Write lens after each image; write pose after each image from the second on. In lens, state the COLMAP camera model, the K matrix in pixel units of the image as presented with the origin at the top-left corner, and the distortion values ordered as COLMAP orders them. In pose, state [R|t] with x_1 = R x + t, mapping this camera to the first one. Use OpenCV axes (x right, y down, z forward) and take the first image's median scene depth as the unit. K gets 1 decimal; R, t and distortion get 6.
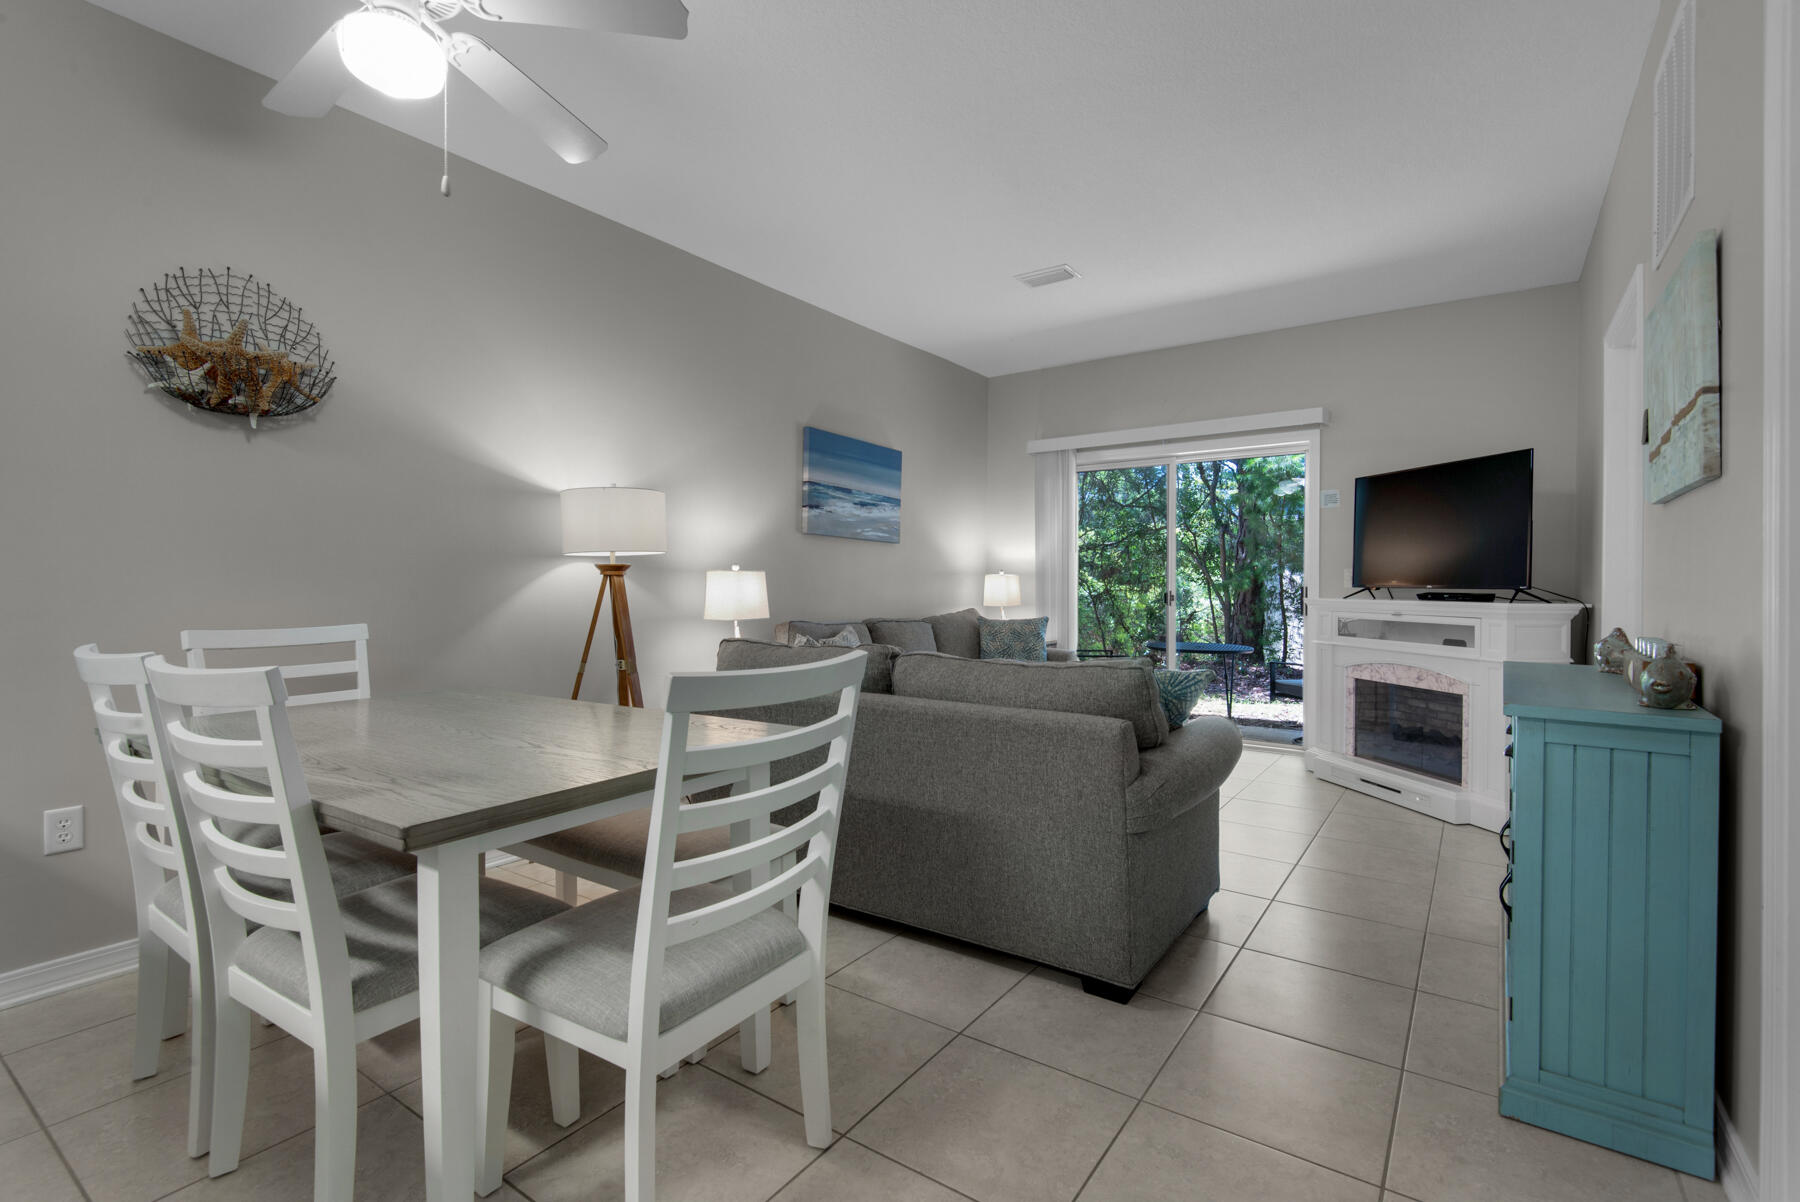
lens RADIAL K [[825.7, 0, 901.7], [0, 825.7, 593.9], [0, 0, 1]] dist [0.018599, -0.011314]
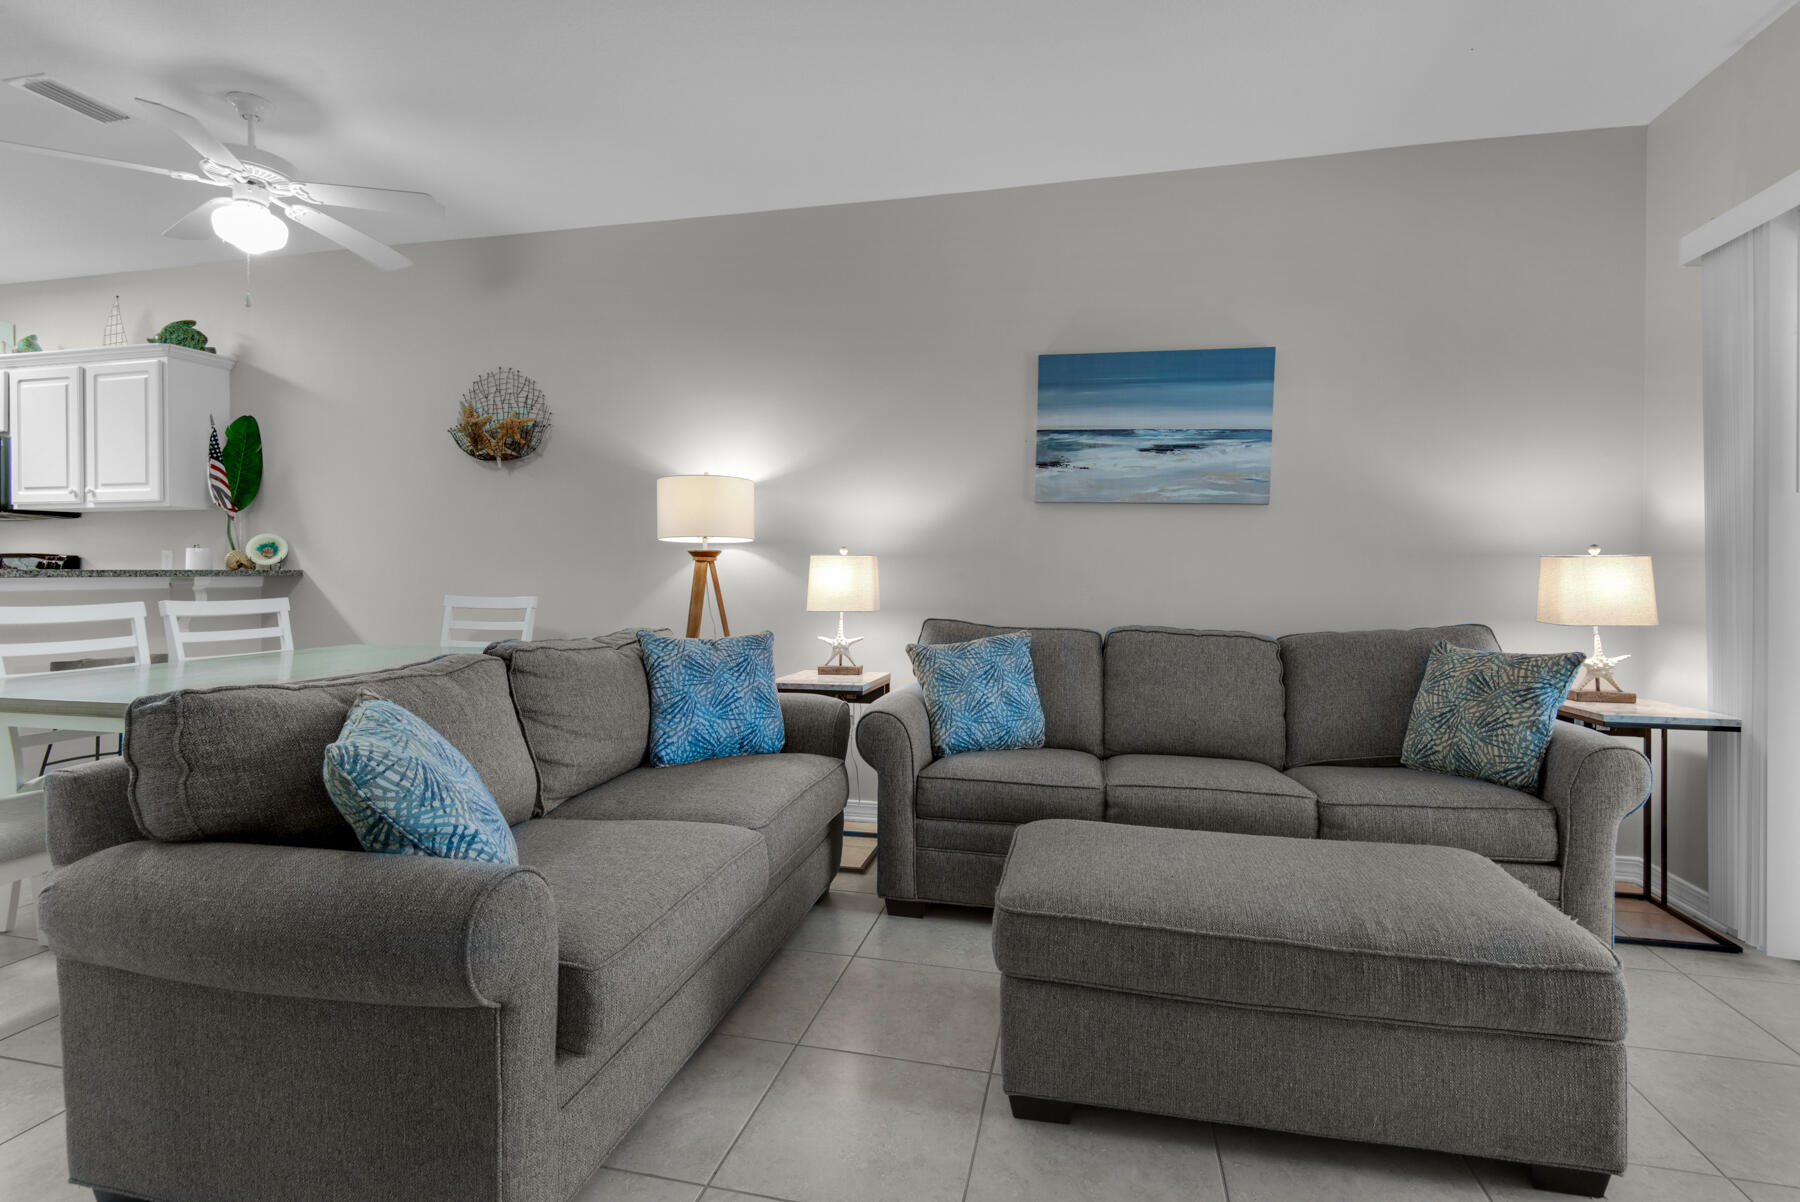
lens RADIAL K [[825.7, 0, 907.3], [0, 825.7, 576.3], [0, 0, 1]] dist [0.018599, -0.011314]
pose [[0.374827, 0.008283, -0.927058, 0.561779], [-0.018188, 0.999833, 0.001579, -0.007365], [0.926917, 0.016270, 0.374915, 0.672371]]
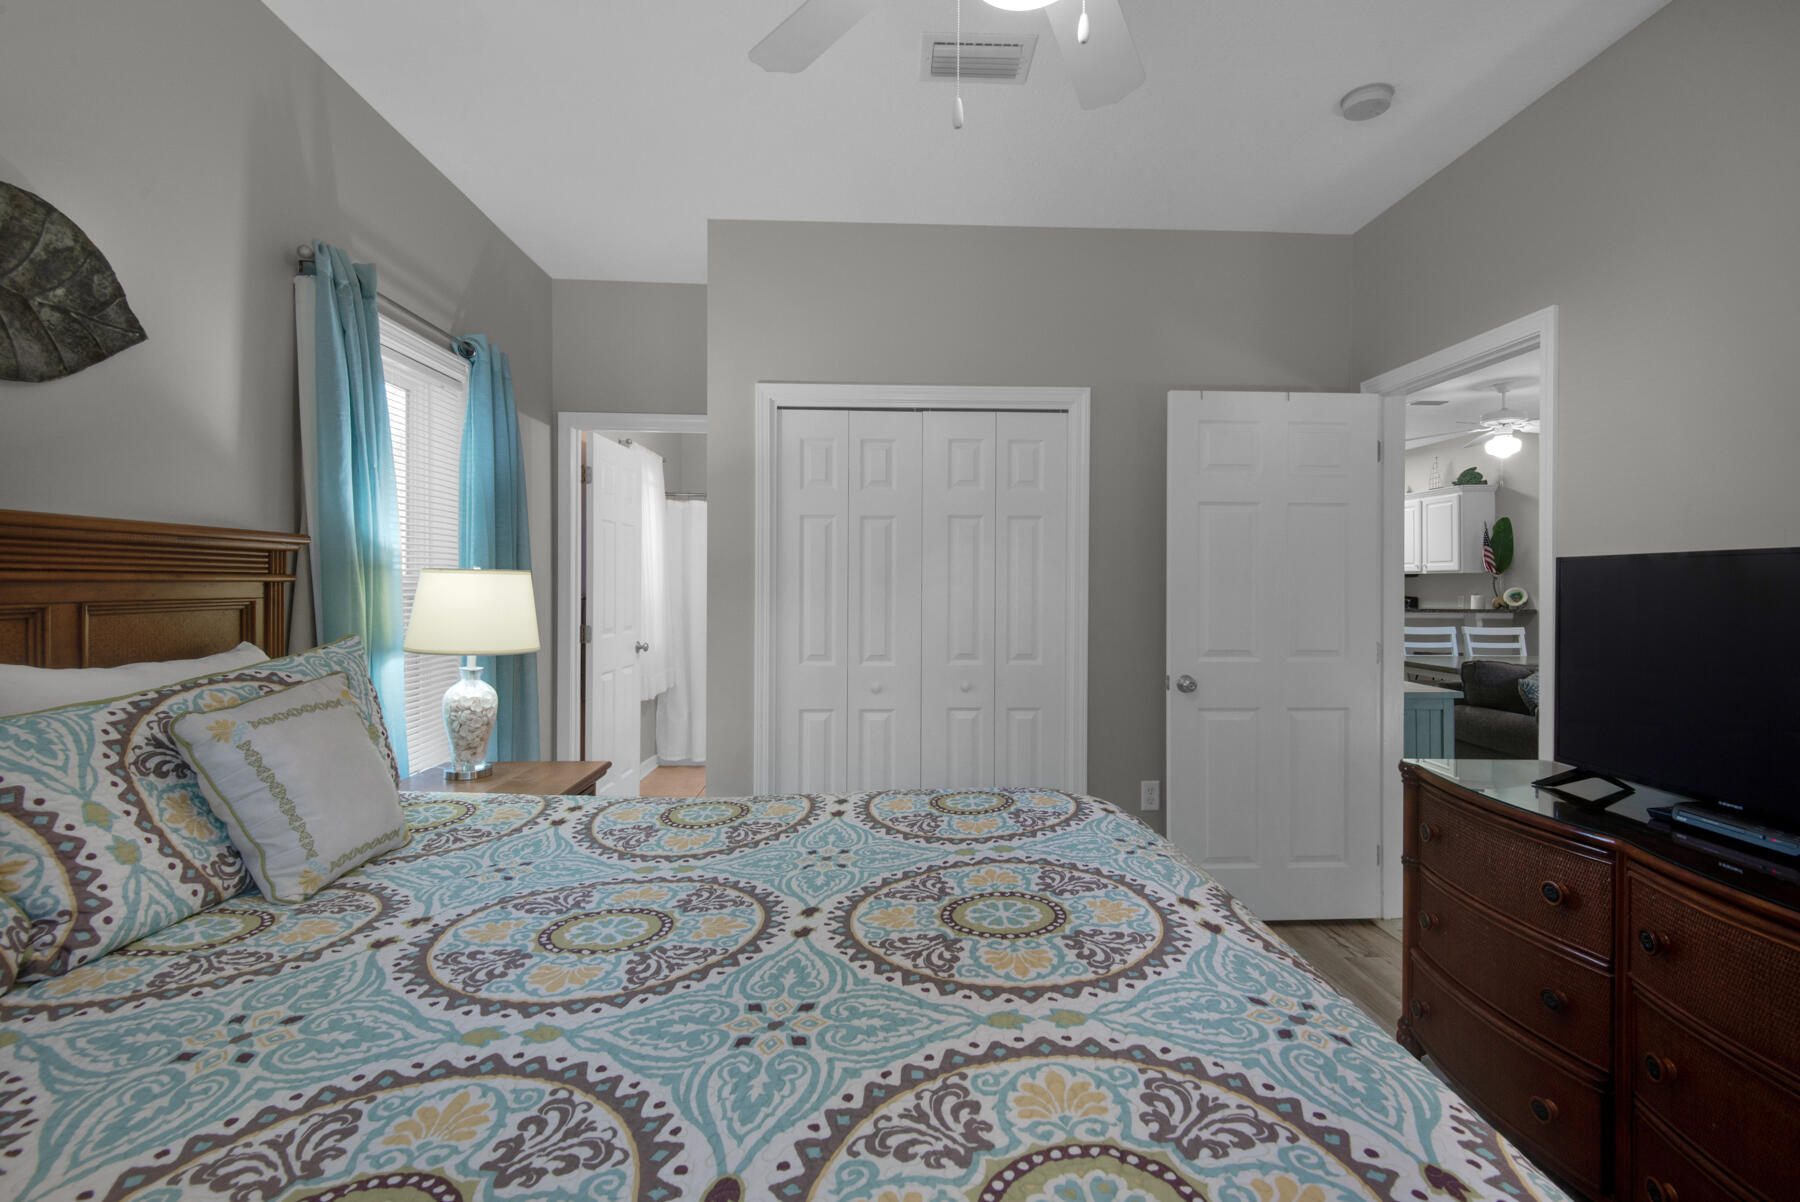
lens RADIAL K [[825.7, 0, 900.5], [0, 825.7, 585.5], [0, 0, 1]] dist [0.018599, -0.011314]
pose [[-0.797083, -0.001043, -0.603869, 1.354664], [-0.010863, 0.999861, 0.012612, -0.054652], [0.603772, 0.016612, -0.796984, 0.922218]]
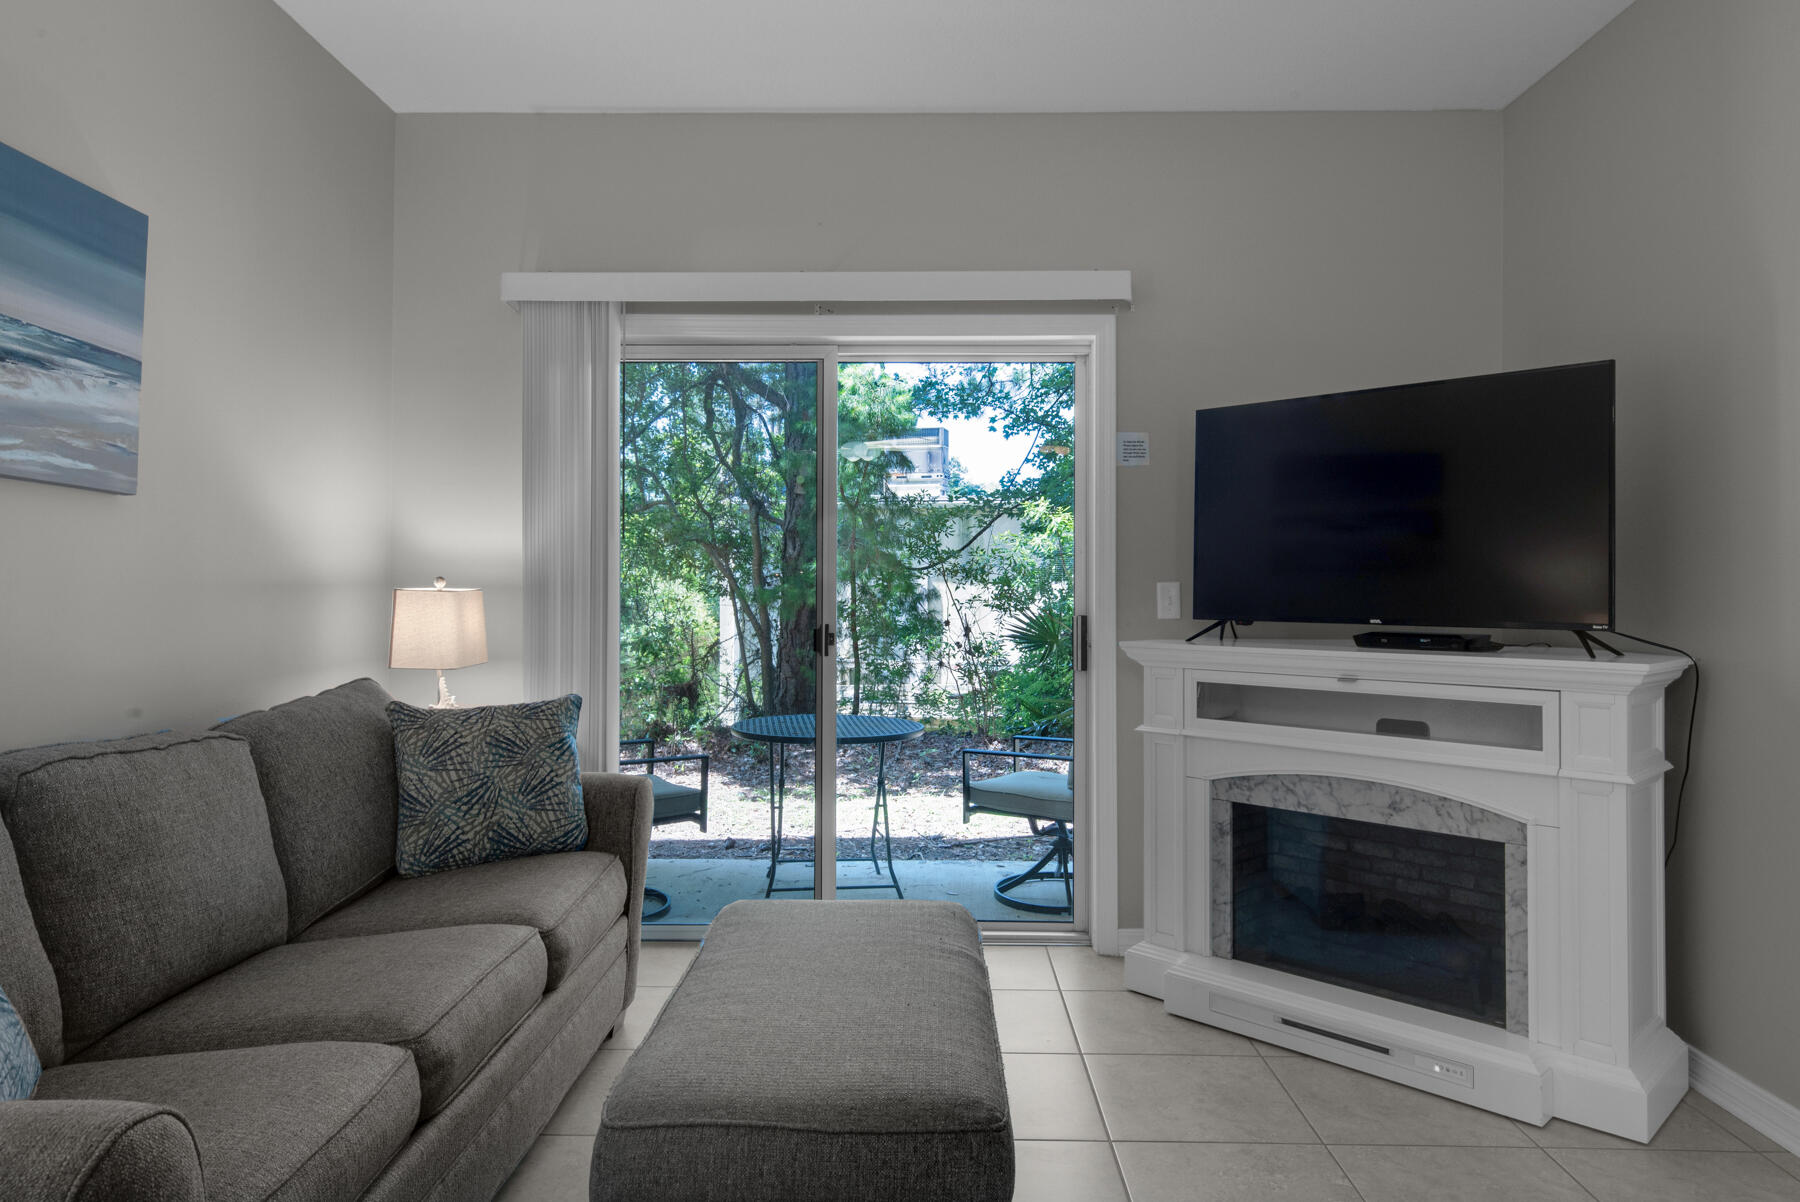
lens RADIAL K [[1144.7, 0, 902.4], [0, 1144.7, 567.6], [0, 0, 1]] dist [0.013974, -0.007493]
pose [[0.827964, 0.011651, 0.560660, -0.008506], [0.004236, 0.999626, -0.027028, -0.023935], [-0.560765, 0.024753, 0.827605, 0.567837]]
